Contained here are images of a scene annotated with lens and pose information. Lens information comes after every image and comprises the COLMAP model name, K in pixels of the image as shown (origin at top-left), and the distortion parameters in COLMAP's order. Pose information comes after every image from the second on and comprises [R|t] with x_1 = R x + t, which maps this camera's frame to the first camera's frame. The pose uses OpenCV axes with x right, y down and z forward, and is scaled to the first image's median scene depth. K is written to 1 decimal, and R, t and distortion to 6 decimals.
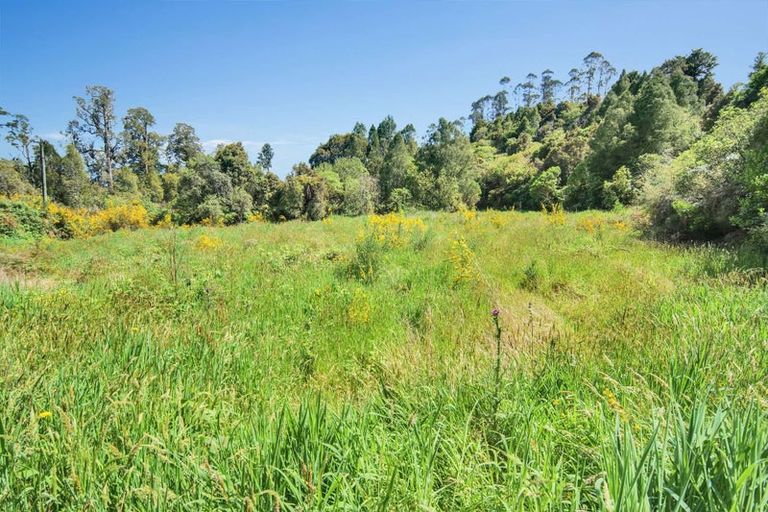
lens RADIAL K [[375.8, 0, 383.7], [0, 375.8, 255.2], [0, 0, 1]] dist [-0.017911, 0.000892]
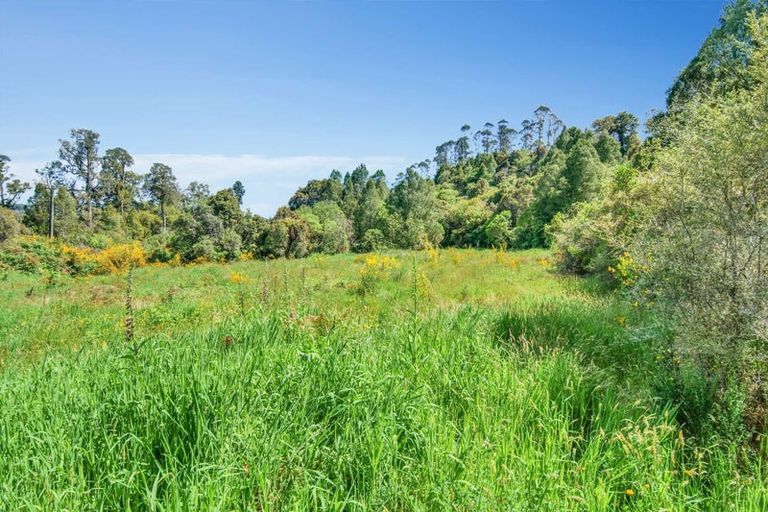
lens RADIAL K [[375.8, 0, 386.3], [0, 375.8, 256.6], [0, 0, 1]] dist [-0.017911, 0.000892]
pose [[0.995928, -0.002458, 0.090120, -0.017464], [0.010589, 0.995898, -0.089857, 0.005219], [-0.089529, 0.090445, 0.991869, -0.107651]]
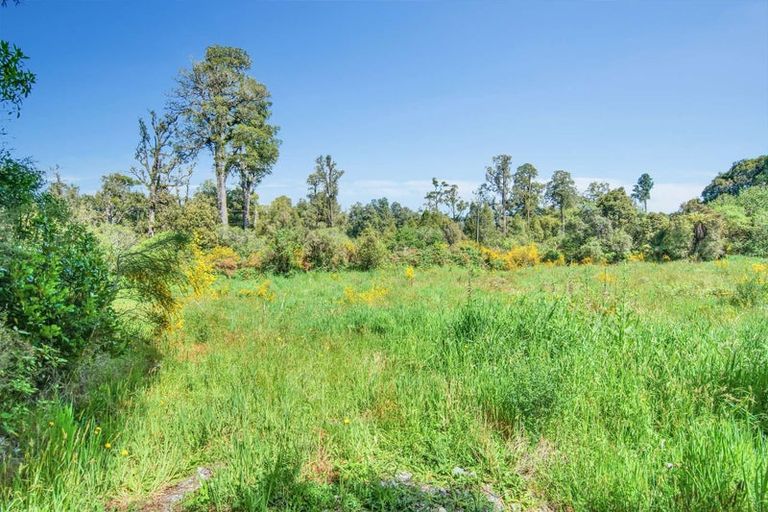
lens RADIAL K [[375.8, 0, 386.2], [0, 375.8, 257.6], [0, 0, 1]] dist [-0.017911, 0.000892]
pose [[0.623260, 0.012769, -0.781910, 0.030491], [-0.082459, 0.995366, -0.049474, 0.007809], [0.777655, 0.095311, 0.621425, -0.145540]]
